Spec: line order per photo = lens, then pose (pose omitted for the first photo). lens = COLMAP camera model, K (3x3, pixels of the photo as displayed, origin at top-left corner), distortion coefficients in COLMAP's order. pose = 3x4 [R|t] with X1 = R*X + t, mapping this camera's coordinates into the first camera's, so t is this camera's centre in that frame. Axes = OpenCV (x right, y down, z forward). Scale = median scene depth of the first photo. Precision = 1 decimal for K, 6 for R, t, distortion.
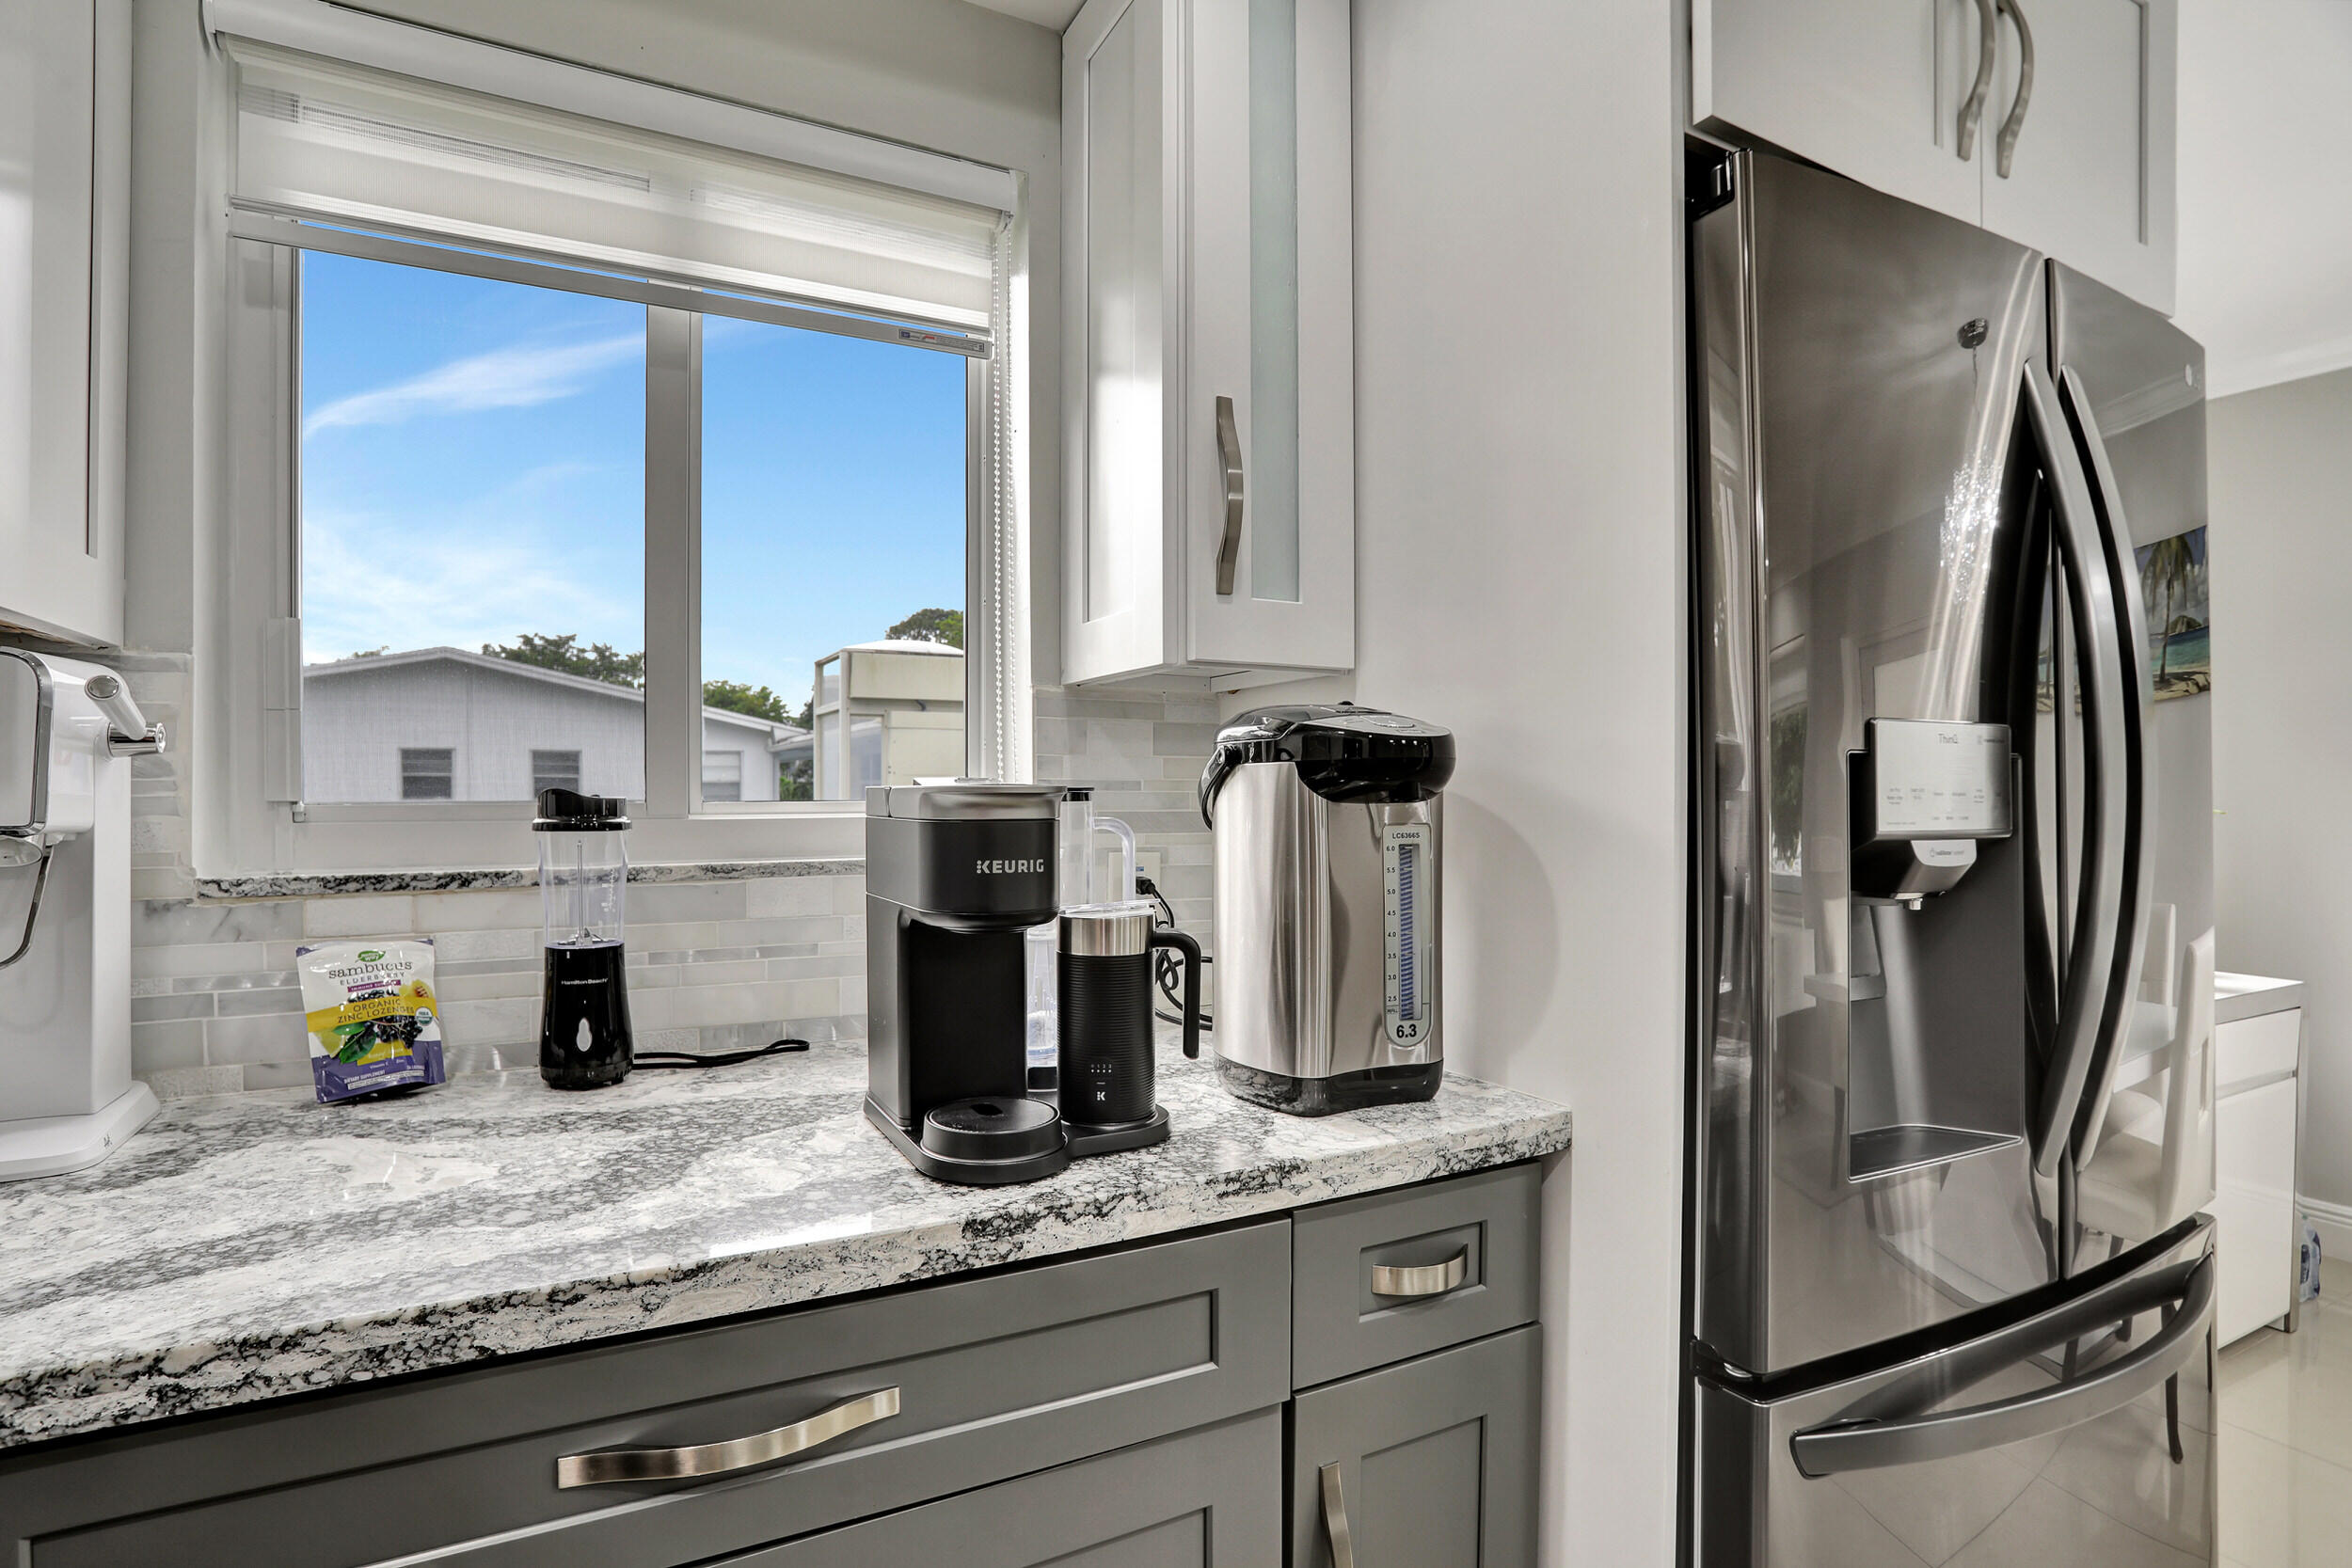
lens RADIAL K [[1152.9, 0, 1147.0], [0, 1152.9, 782.1], [0, 0, 1]] dist [-0.075599, 0.037424]
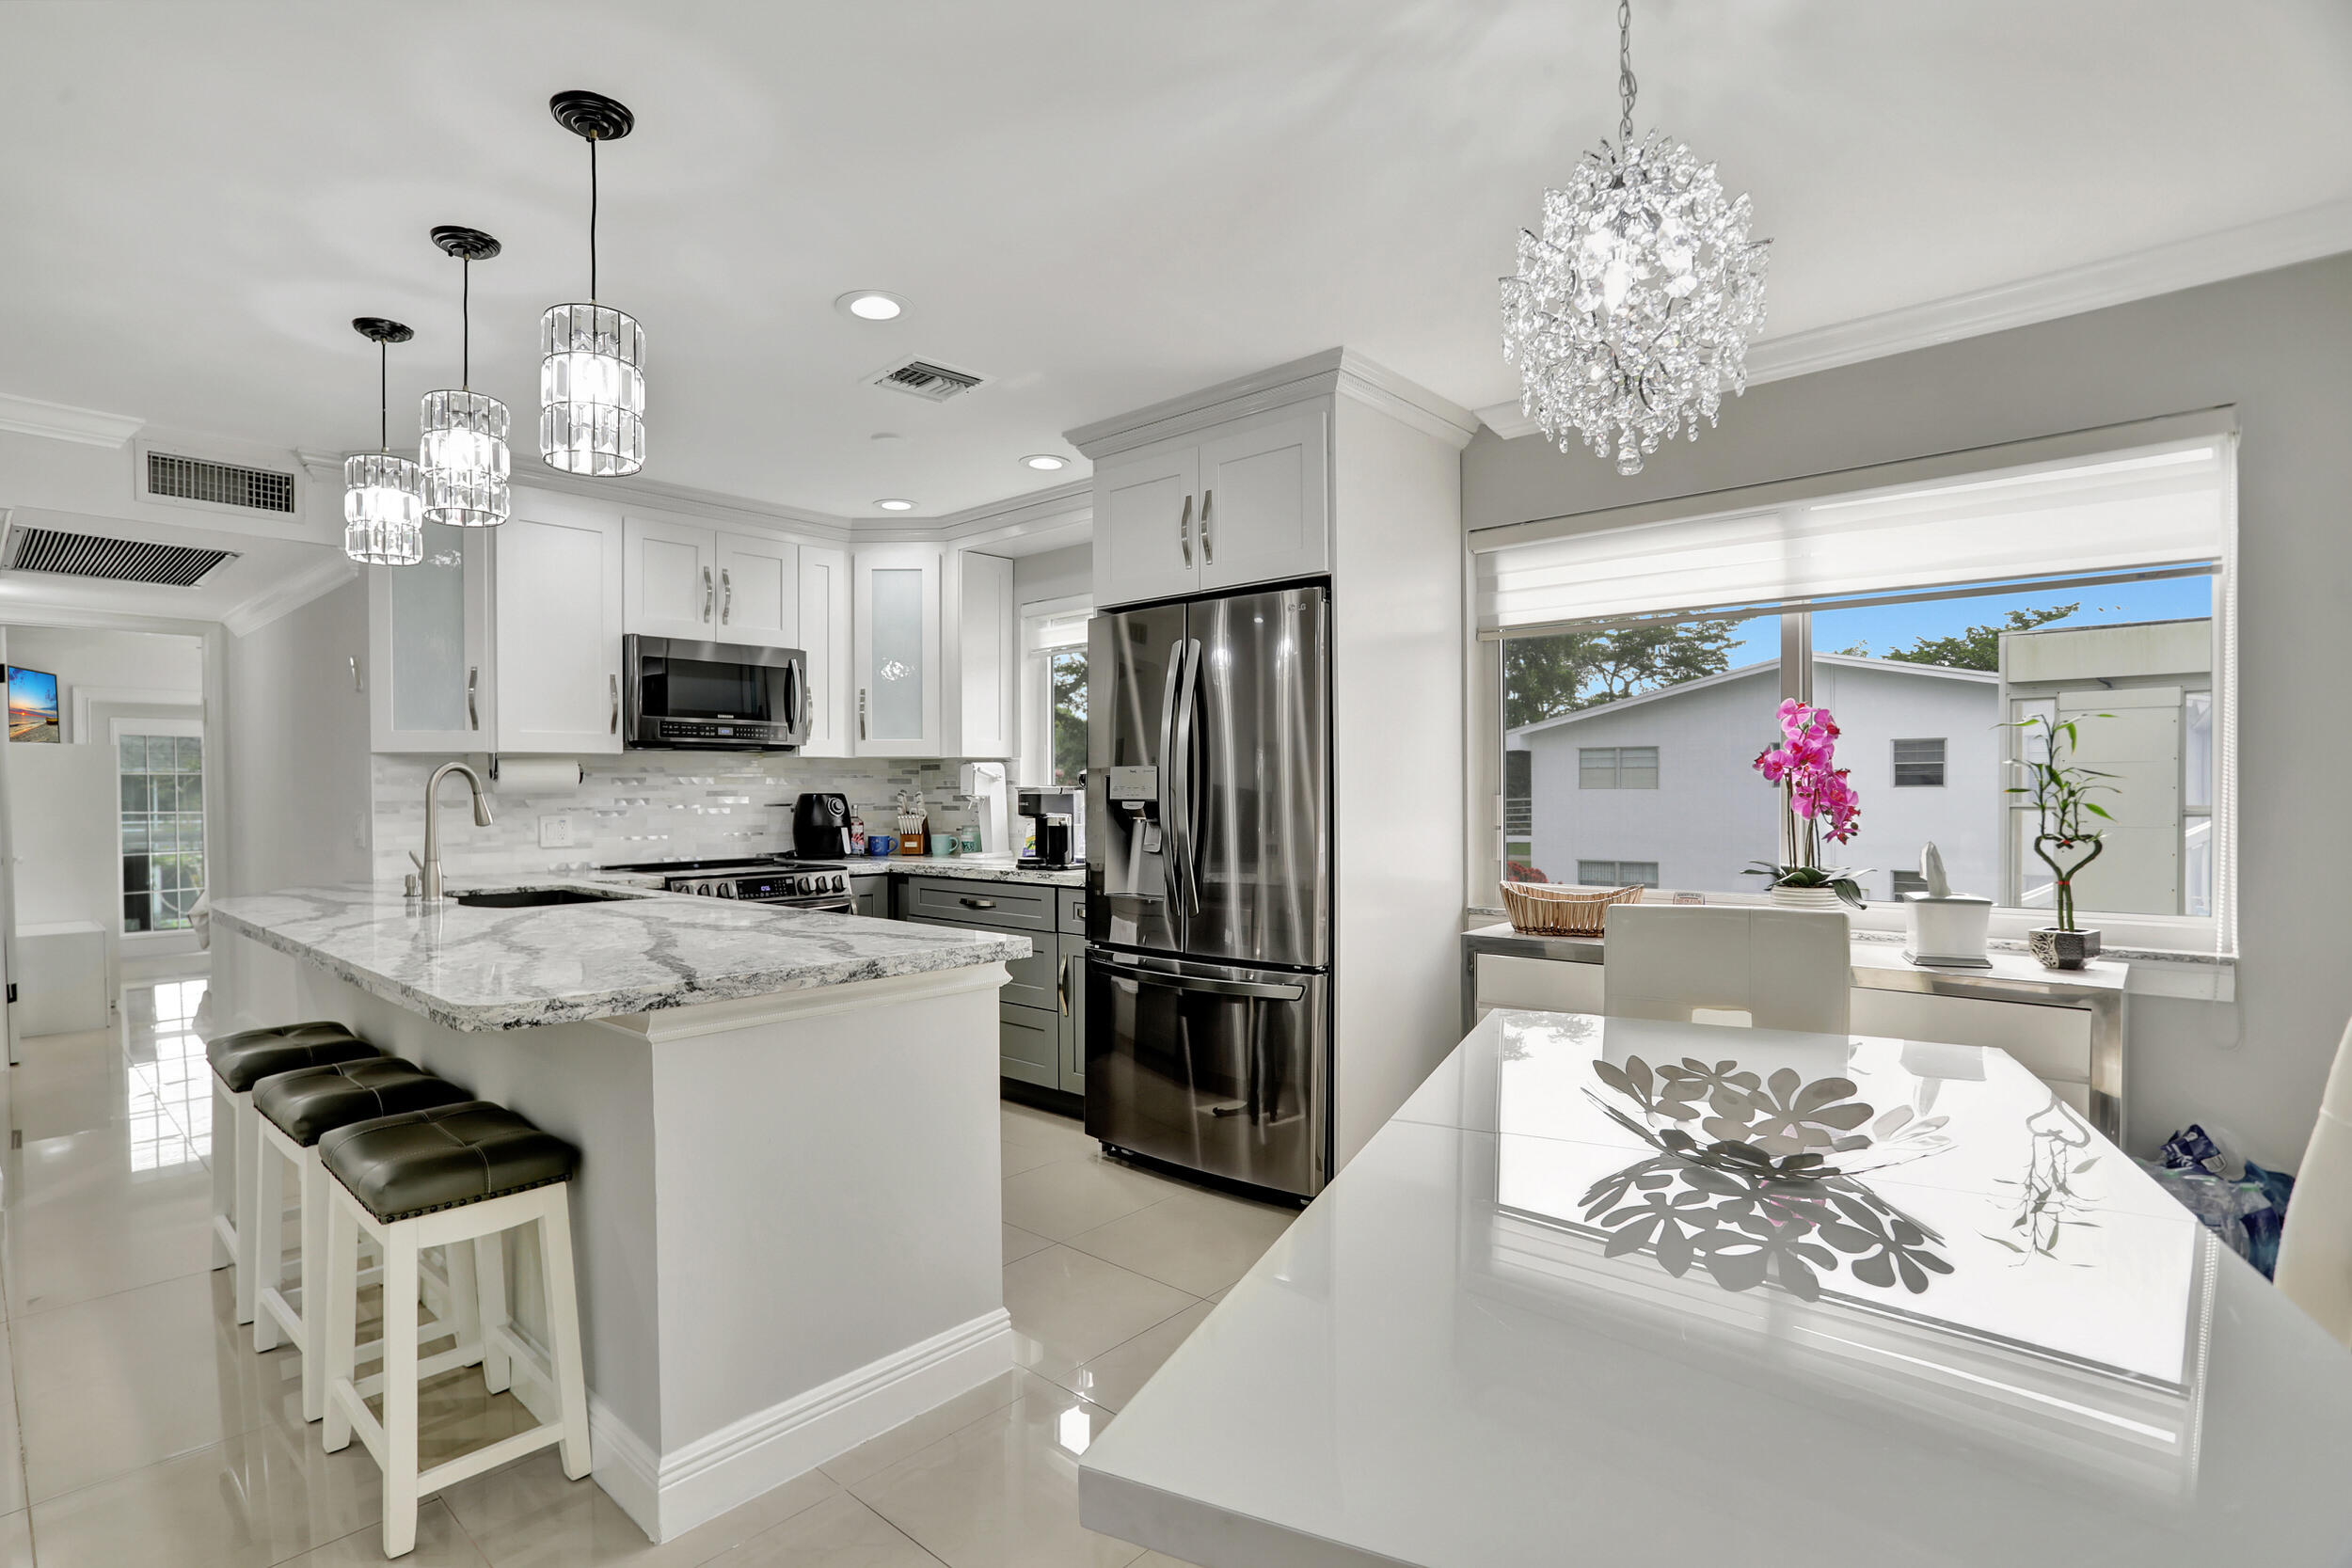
lens RADIAL K [[1151.4, 0, 1118.2], [0, 1151.4, 807.1], [0, 0, 1]] dist [-0.050152, 0.032838]
pose [[0.326368, 0.011150, -0.945177, 4.045047], [0.017545, 0.999687, 0.017852, 0.008169], [0.945080, -0.022409, 0.326070, -0.162207]]
